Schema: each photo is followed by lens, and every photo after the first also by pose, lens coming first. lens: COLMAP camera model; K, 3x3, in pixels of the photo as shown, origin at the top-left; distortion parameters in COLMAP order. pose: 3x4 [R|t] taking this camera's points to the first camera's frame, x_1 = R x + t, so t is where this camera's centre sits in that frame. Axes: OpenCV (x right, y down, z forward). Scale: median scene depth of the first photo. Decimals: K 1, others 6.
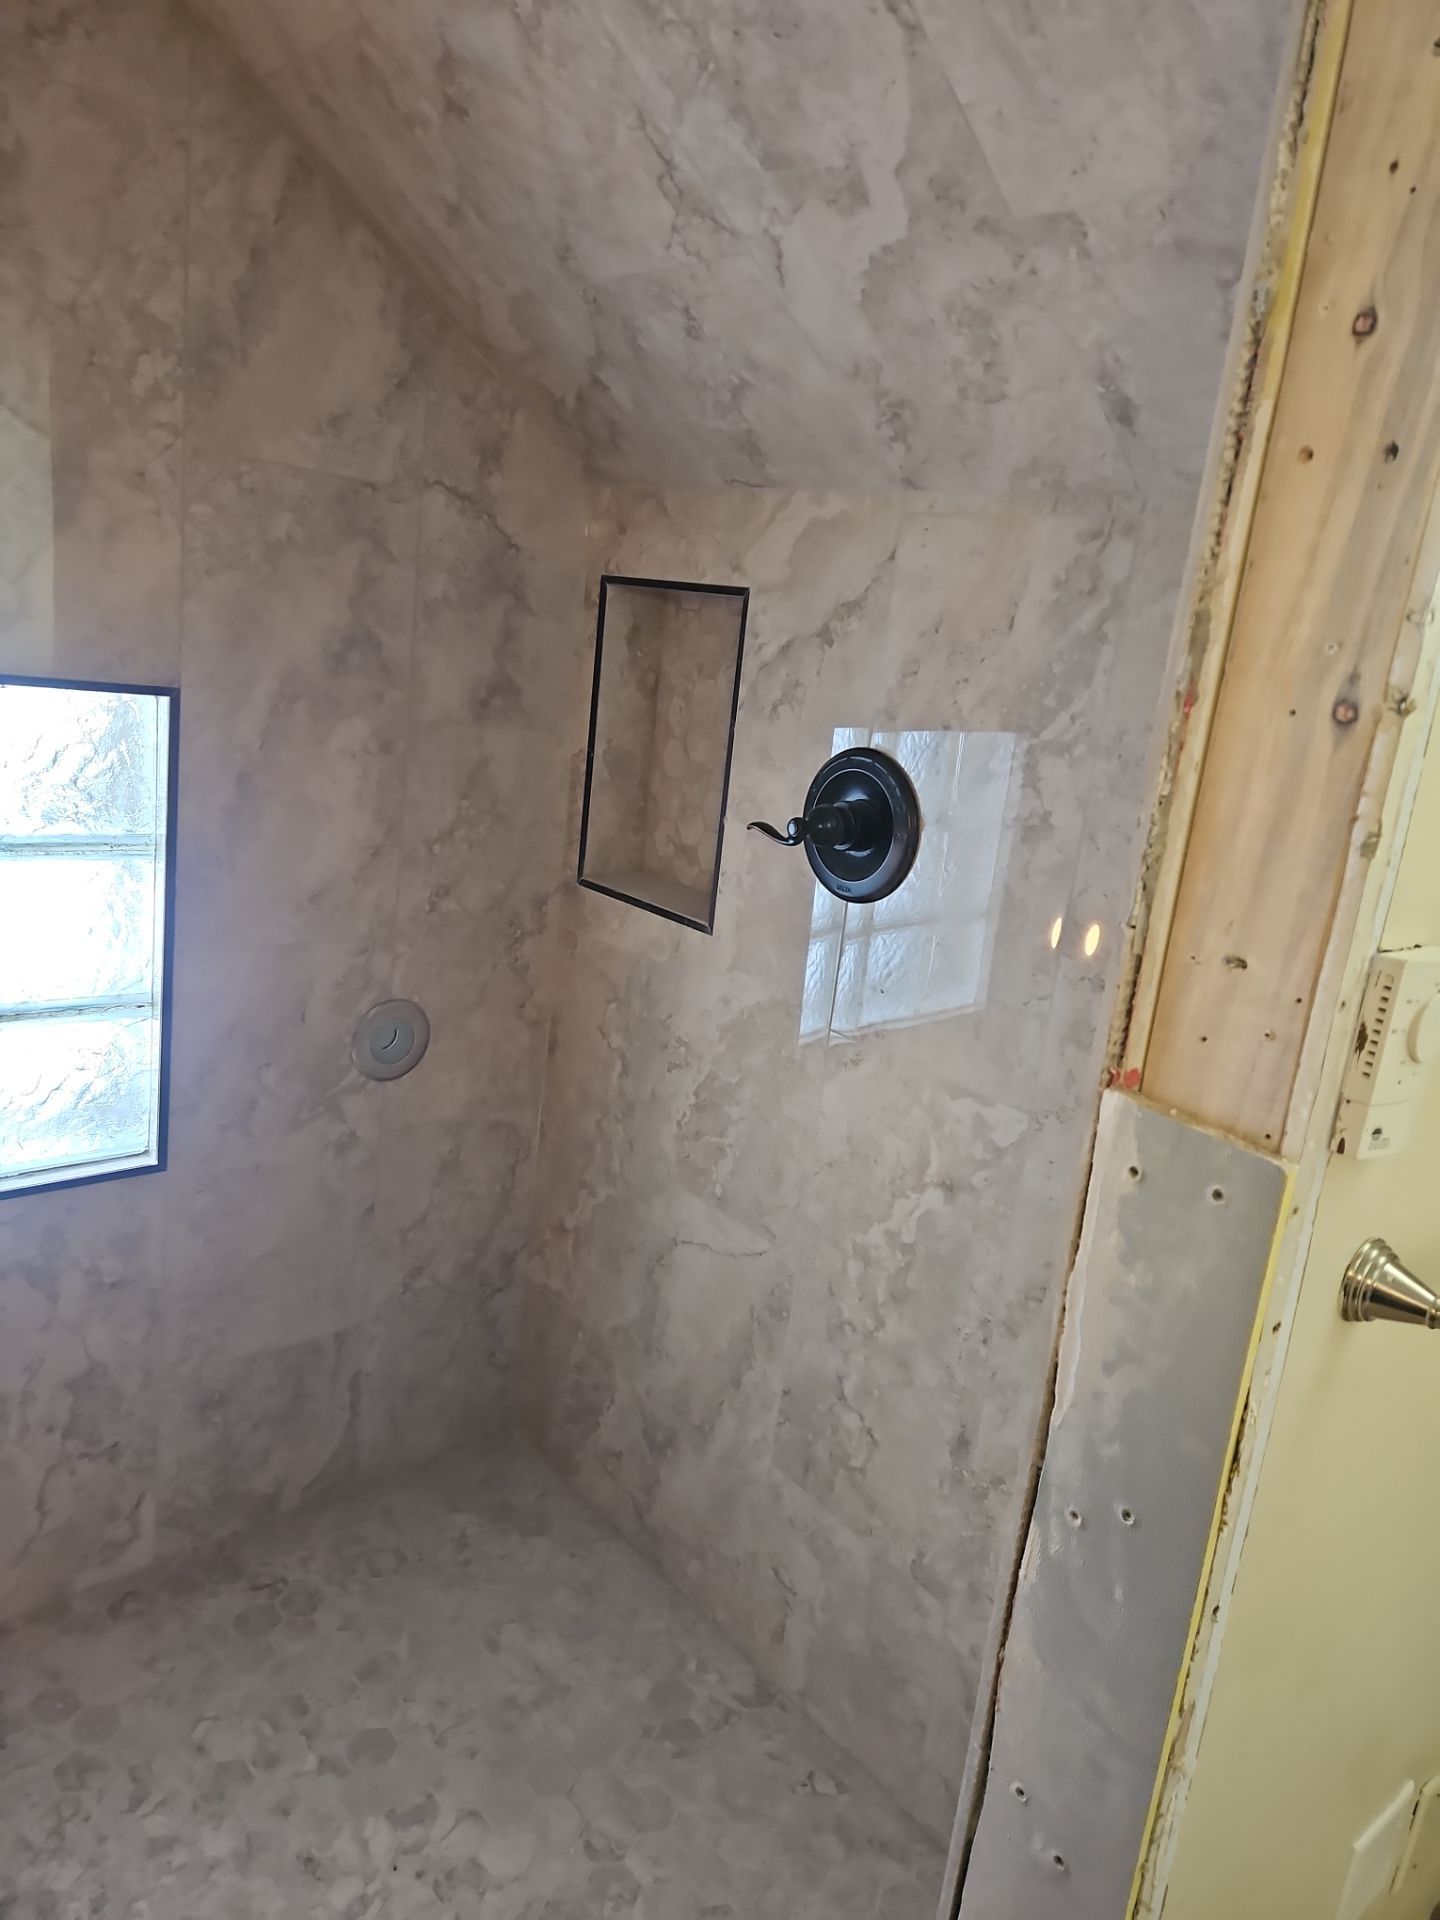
lens RADIAL K [[1295.5, 0, 742.9], [0, 1295.5, 935.1], [0, 0, 1]] dist [0.080457, -0.065558]
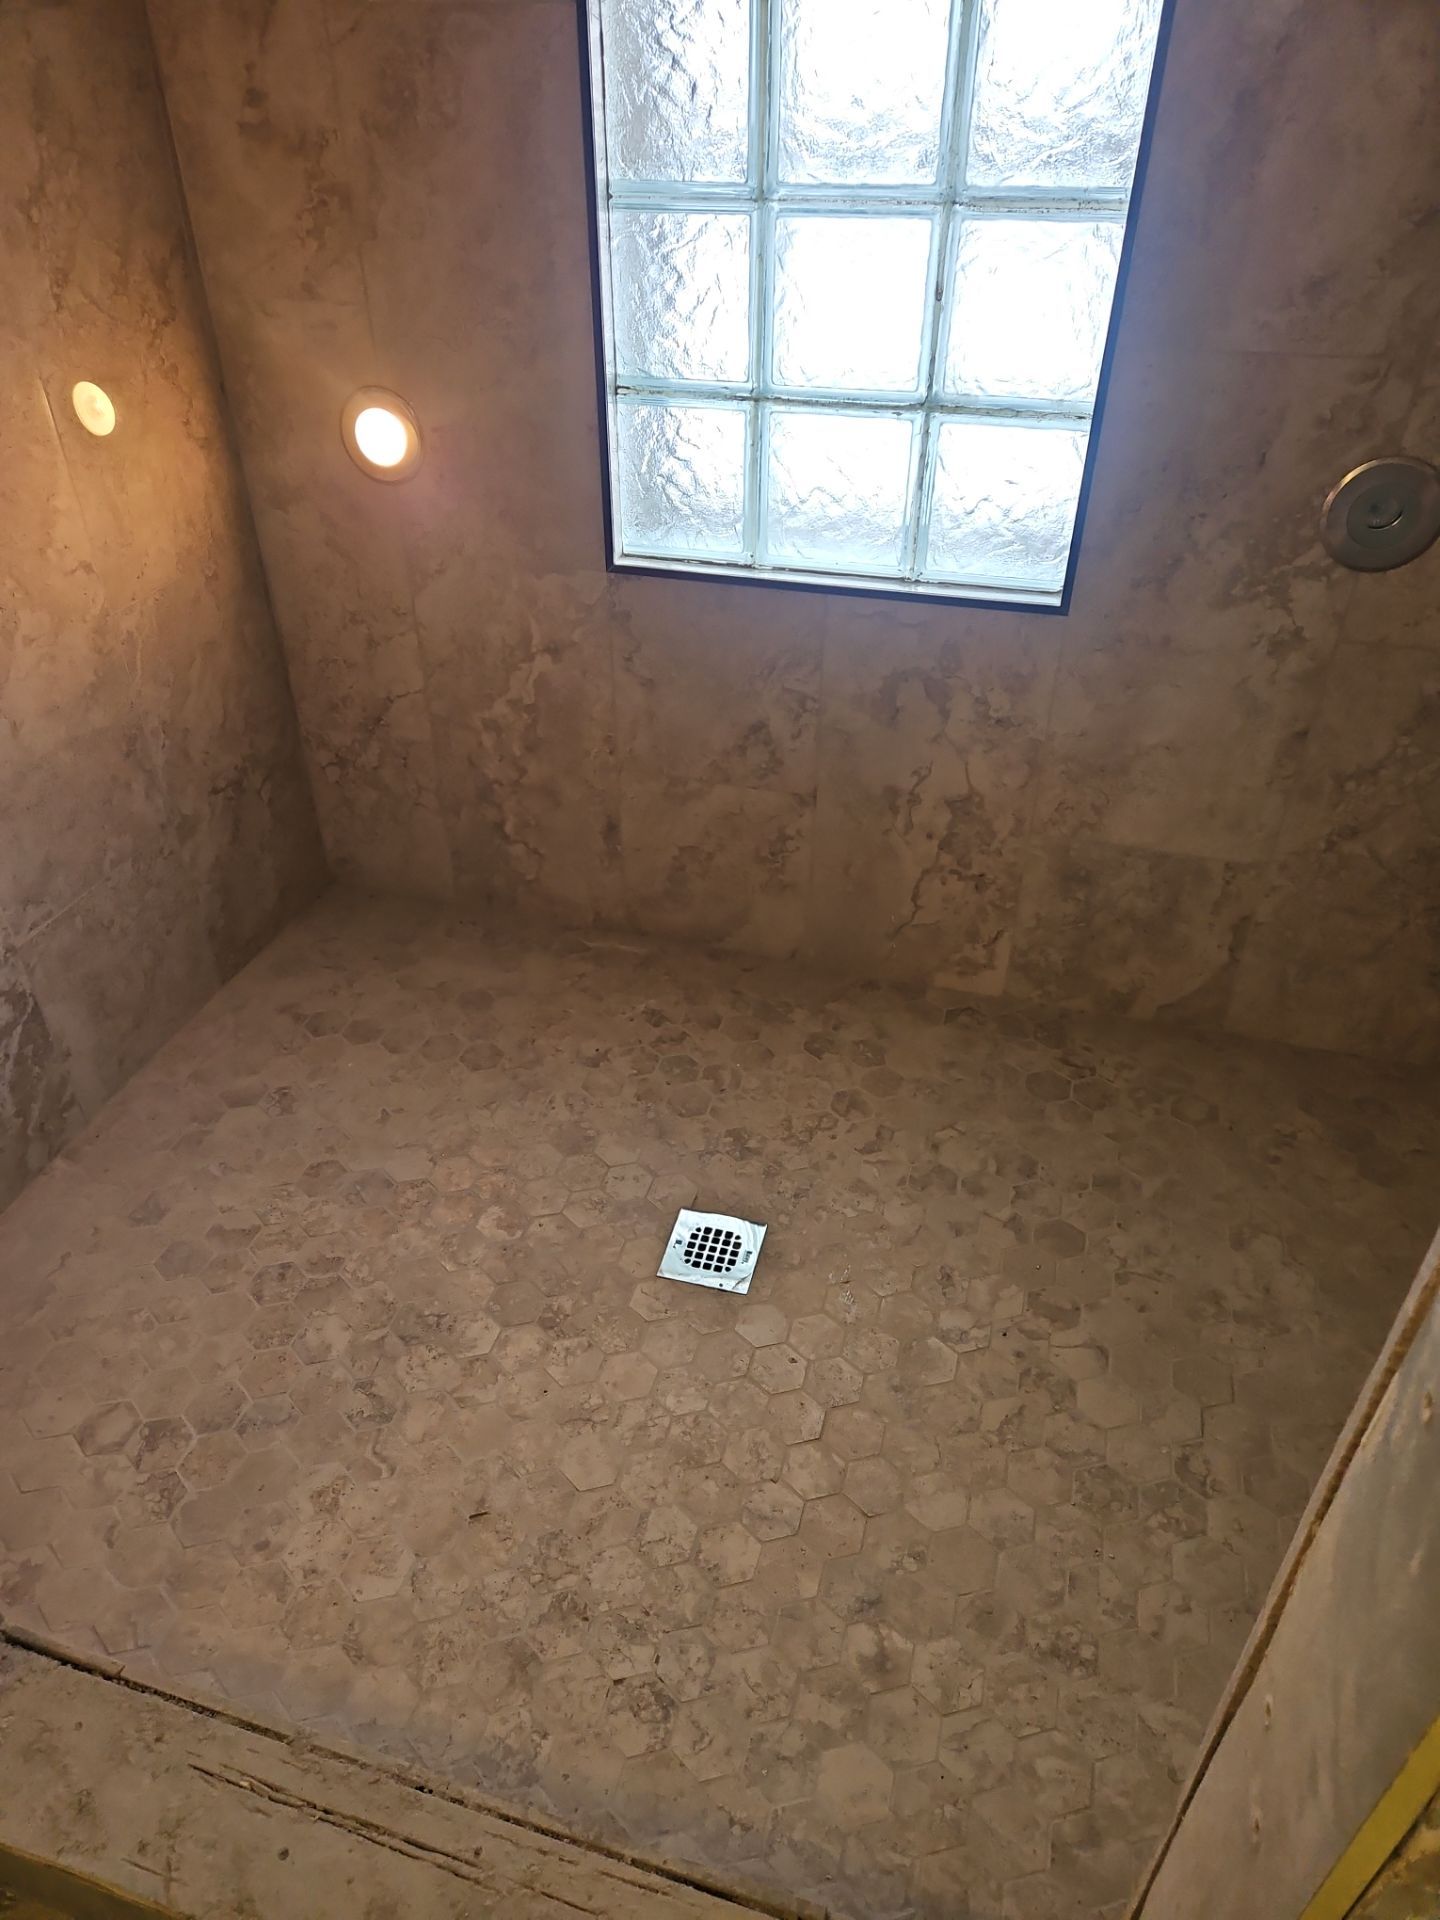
lens RADIAL K [[1288.6, 0, 694.7], [0, 1288.6, 951.8], [0, 0, 1]] dist [0.079348, -0.059129]
pose [[0.505981, 0.394809, -0.766883, 0.223298], [-0.116308, 0.912203, 0.392884, 0.063257], [0.854667, -0.109597, 0.507477, 0.275735]]
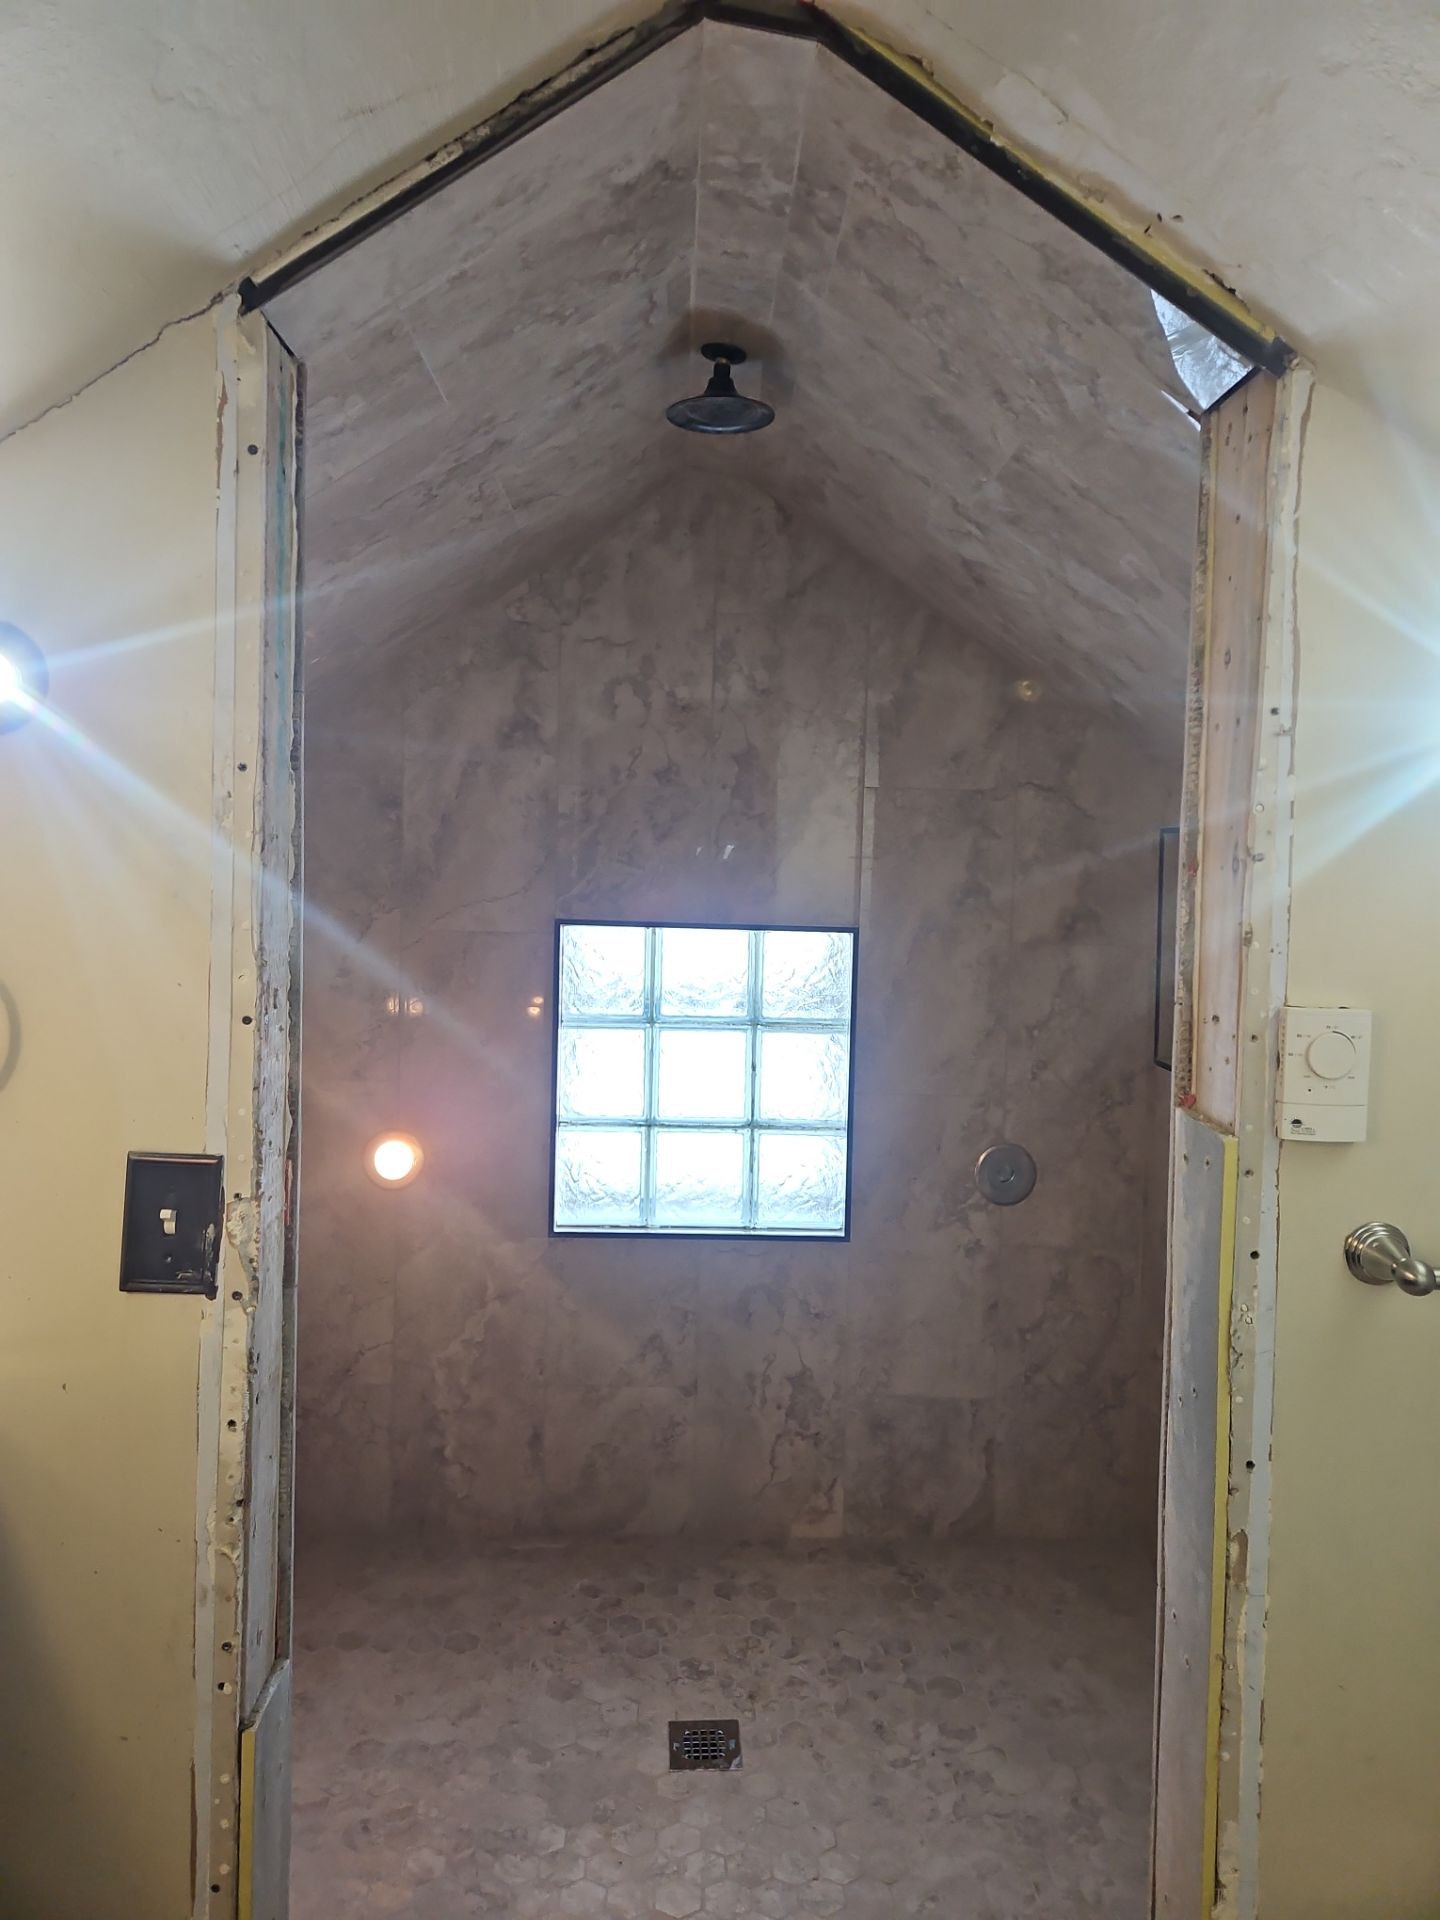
lens RADIAL K [[1340.3, 0, 722.1], [0, 1340.3, 897.3], [0, 0, 1]] dist [0.085002, -0.073524]
pose [[0.762082, -0.082921, -0.642149, 0.472521], [-0.074052, 0.974096, -0.213668, 0.132096], [0.643232, 0.210385, 0.736200, -0.318224]]
